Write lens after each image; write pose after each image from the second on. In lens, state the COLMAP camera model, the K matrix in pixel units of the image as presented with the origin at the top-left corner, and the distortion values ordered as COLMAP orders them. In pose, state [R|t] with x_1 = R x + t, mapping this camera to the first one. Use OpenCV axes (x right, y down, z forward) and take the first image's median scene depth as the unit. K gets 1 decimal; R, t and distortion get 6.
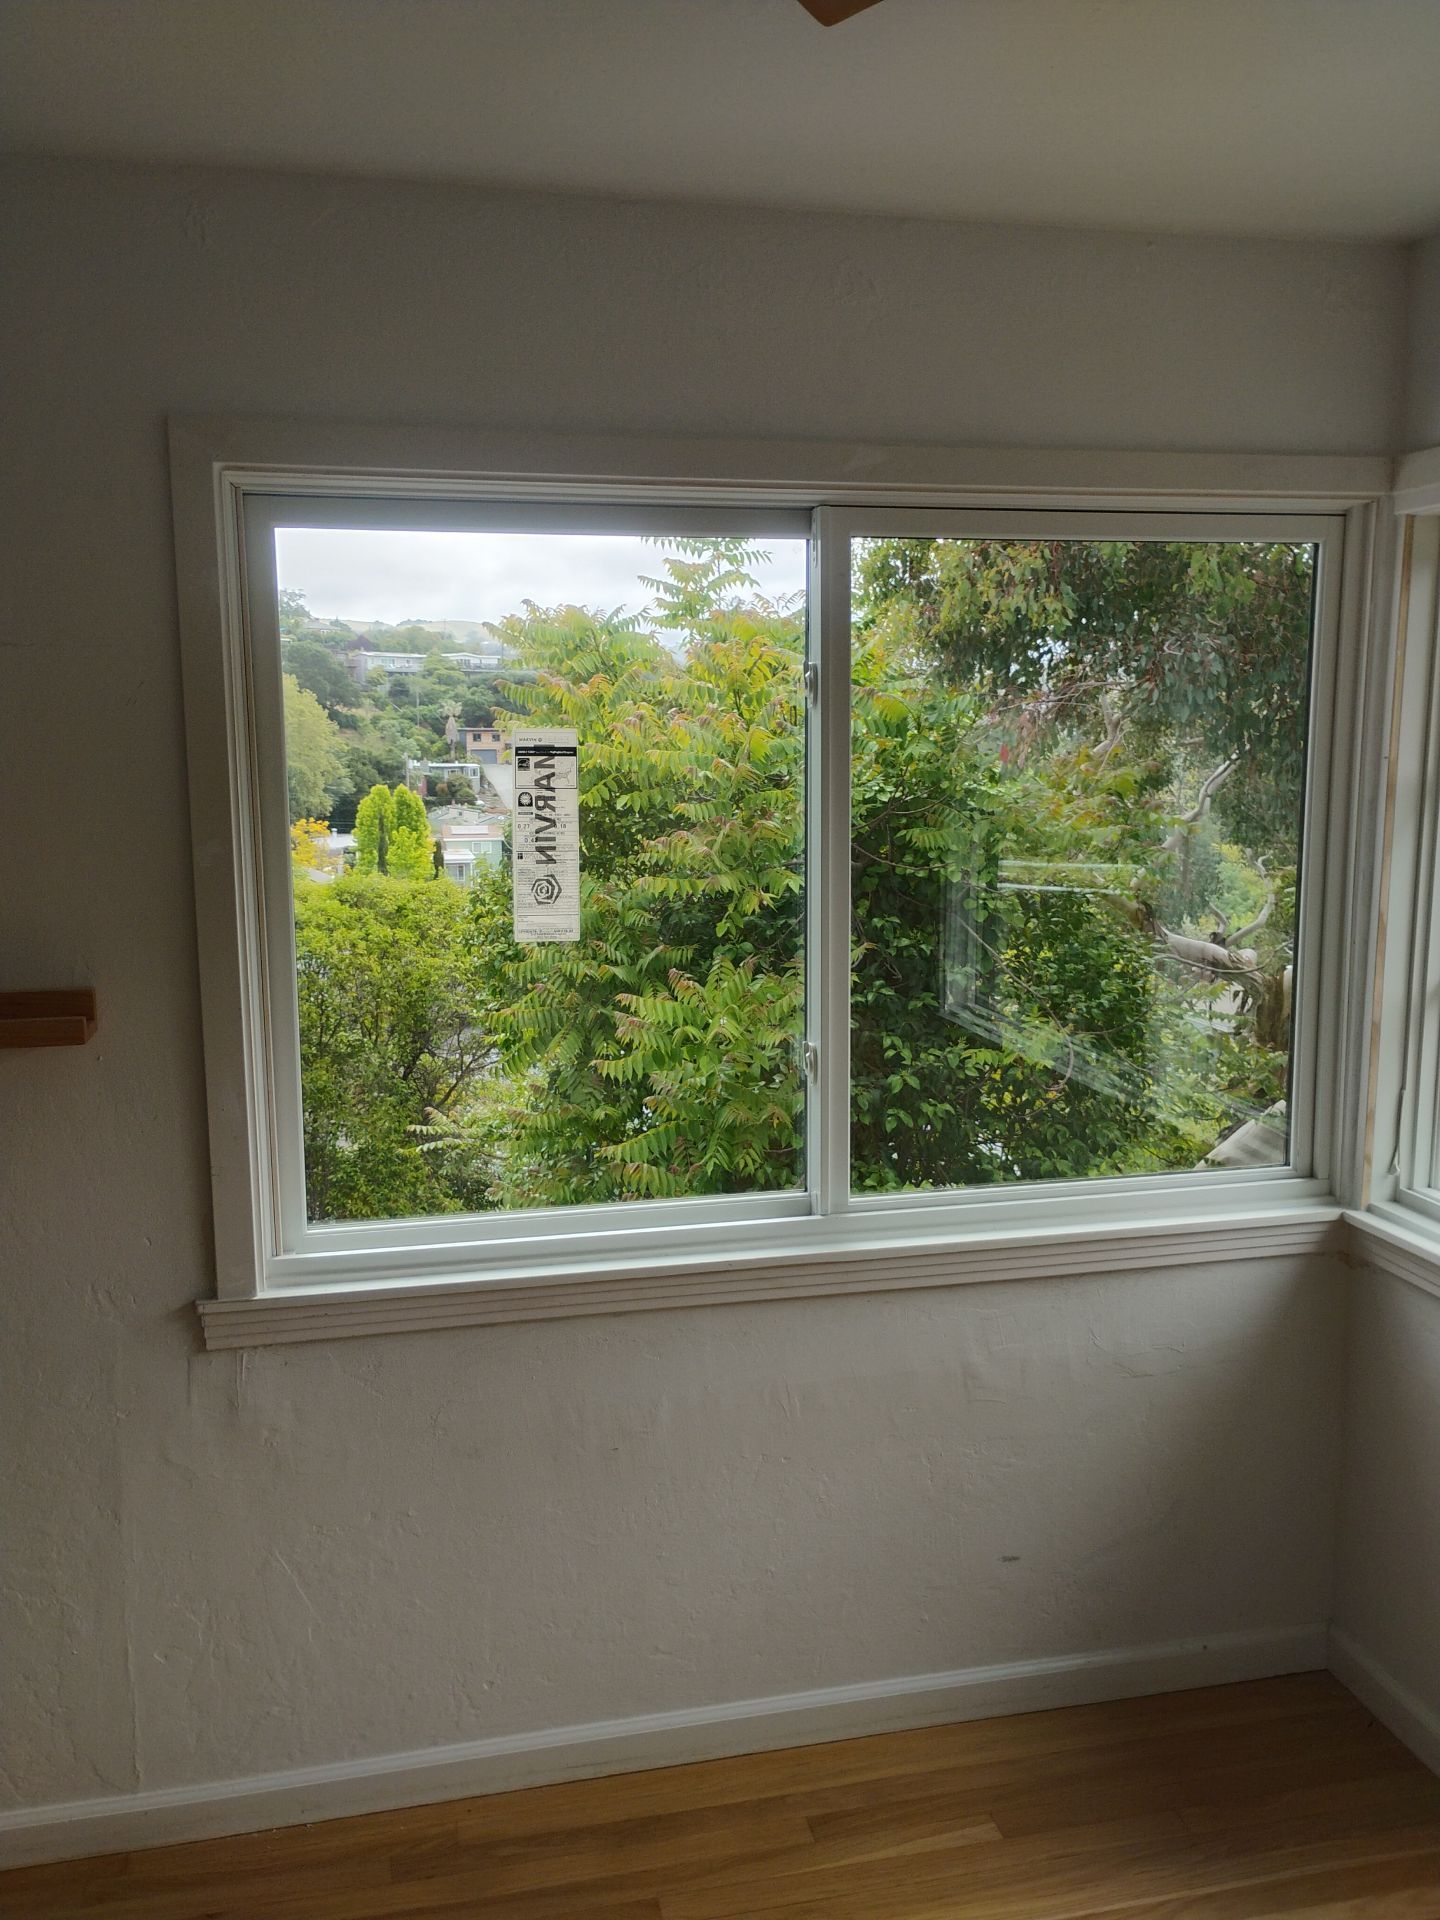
lens RADIAL K [[1601.8, 0, 723.0], [0, 1601.8, 967.3], [0, 0, 1]] dist [0.077867, -0.085955]
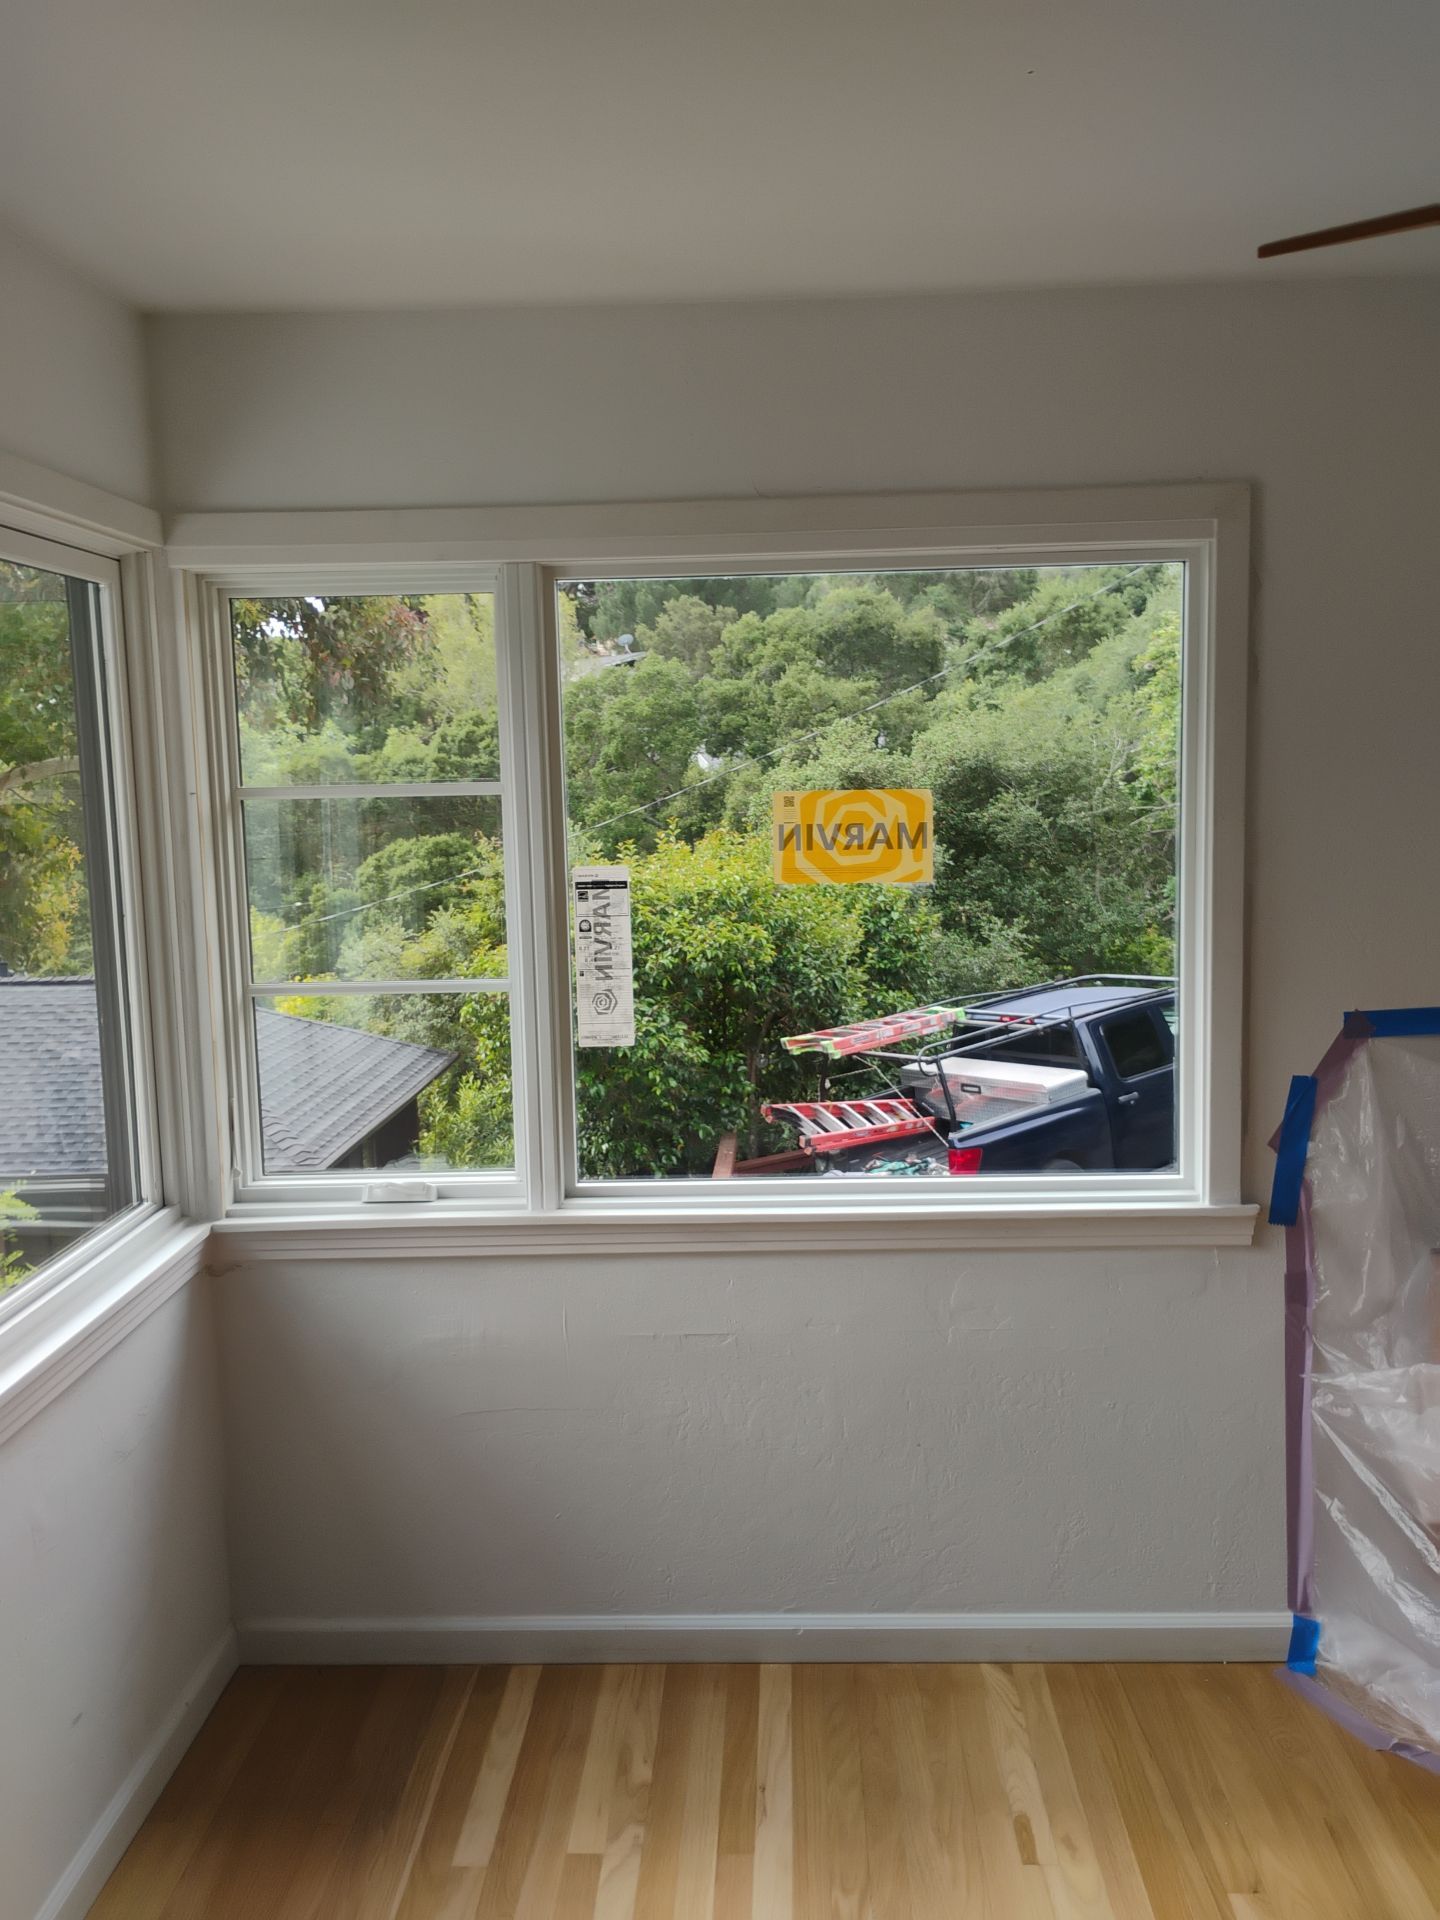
lens RADIAL K [[1586.6, 0, 720.0], [0, 1586.6, 960.0], [0, 0, 1]] dist [0.067637, -0.099834]
pose [[0.259962, -0.119495, 0.958197, -0.535010], [0.166475, 0.983001, 0.077423, -0.045932], [-0.951160, 0.139388, 0.275436, 0.402195]]
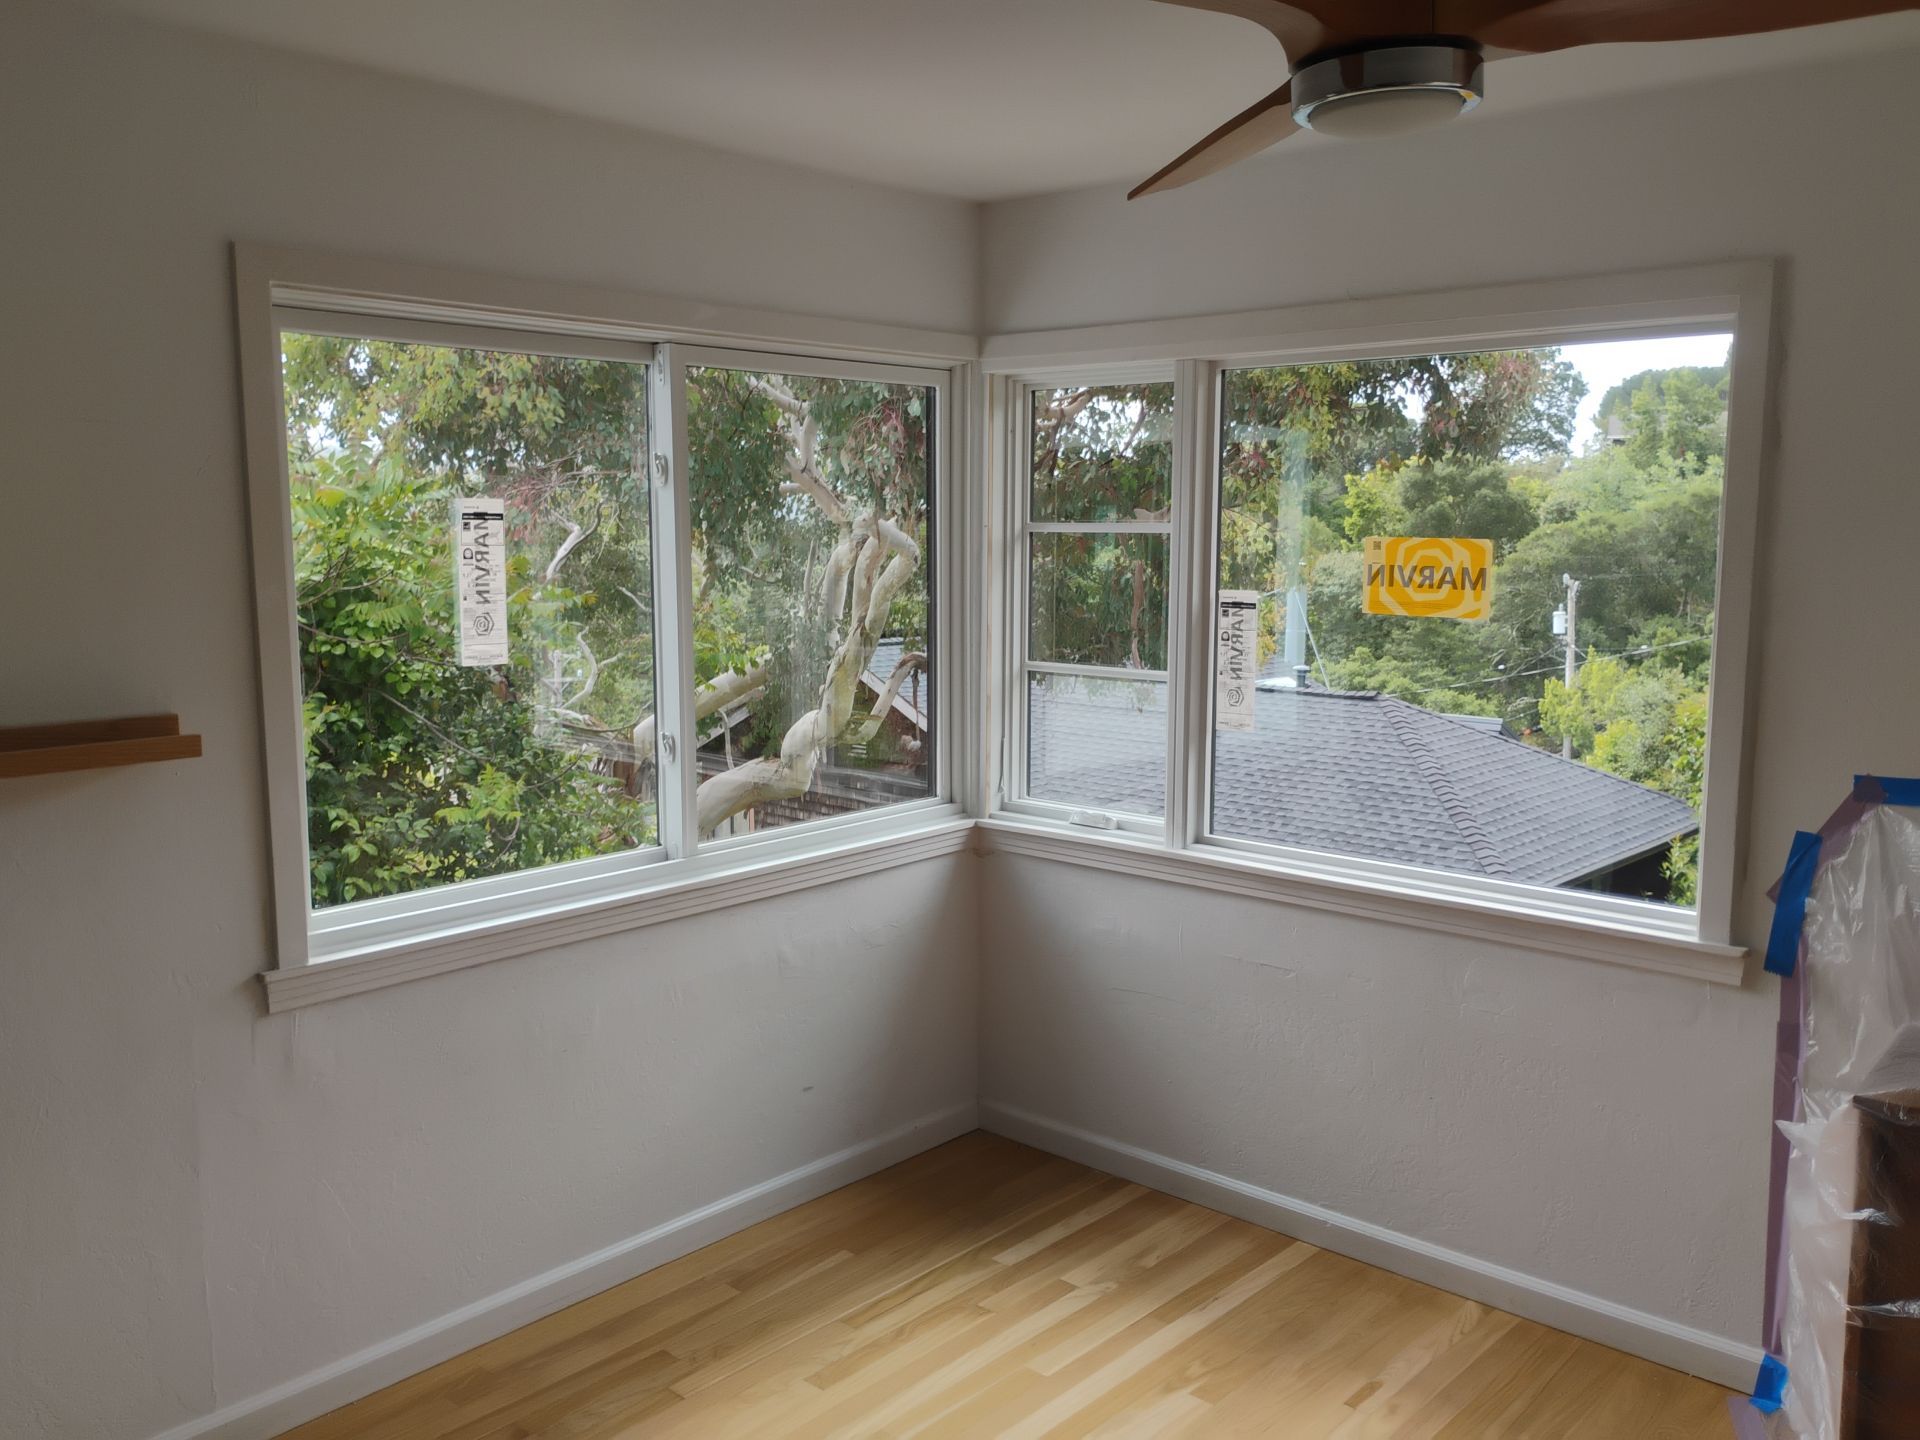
lens RADIAL K [[1586.6, 0, 960.4], [0, 1586.6, 714.2], [0, 0, 1]] dist [0.067637, -0.099834]
pose [[0.818717, -0.066538, 0.570329, -0.513710], [0.080725, 0.996736, 0.000404, 0.051595], [-0.568494, 0.045709, 0.821416, -0.249544]]
